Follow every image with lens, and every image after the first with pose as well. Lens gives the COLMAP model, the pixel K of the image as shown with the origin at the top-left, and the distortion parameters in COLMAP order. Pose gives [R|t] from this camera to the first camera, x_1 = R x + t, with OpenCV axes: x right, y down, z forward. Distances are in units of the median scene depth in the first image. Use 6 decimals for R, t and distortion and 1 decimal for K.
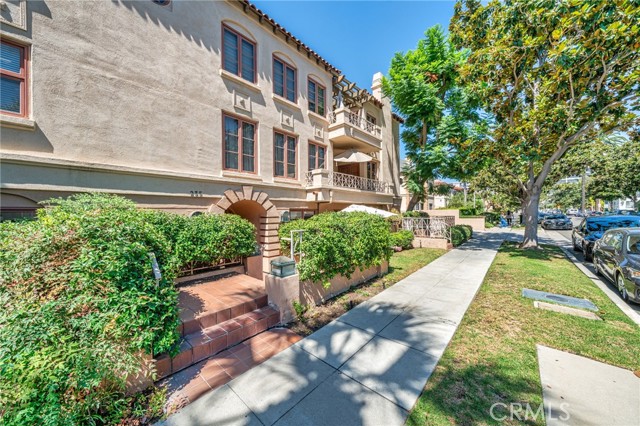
lens RADIAL K [[226.7, 0, 319.3], [0, 226.7, 208.5], [0, 0, 1]] dist [-0.007826, 0.000865]
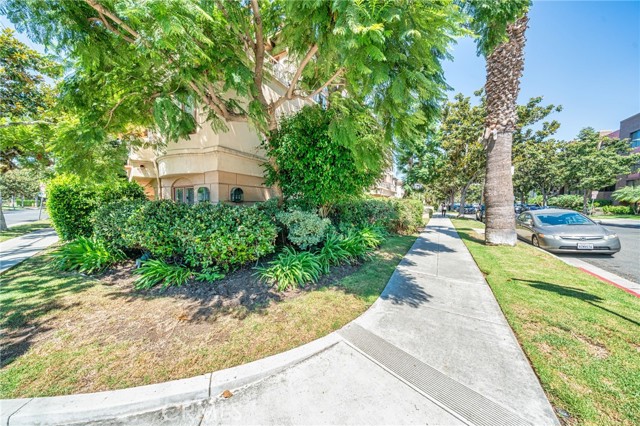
lens RADIAL K [[226.7, 0, 317.0], [0, 226.7, 208.3], [0, 0, 1]] dist [-0.007826, 0.000865]
pose [[0.971768, 0.016722, 0.235345, -1.134732], [-0.027177, 0.998779, 0.041250, 0.018003], [-0.234367, -0.046481, 0.971036, -0.968180]]
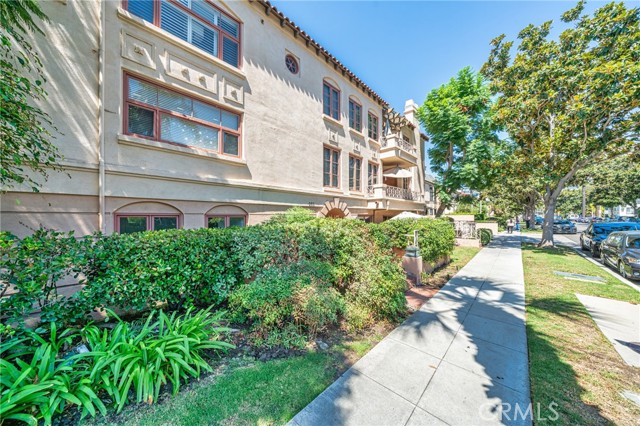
lens RADIAL K [[226.7, 0, 303.5], [0, 226.7, 210.8], [0, 0, 1]] dist [-0.007826, 0.000865]
pose [[0.999661, 0.006494, -0.025216, -0.462688], [-0.006626, 0.999965, -0.005129, -0.014498], [0.025182, 0.005294, 0.999669, -0.342317]]
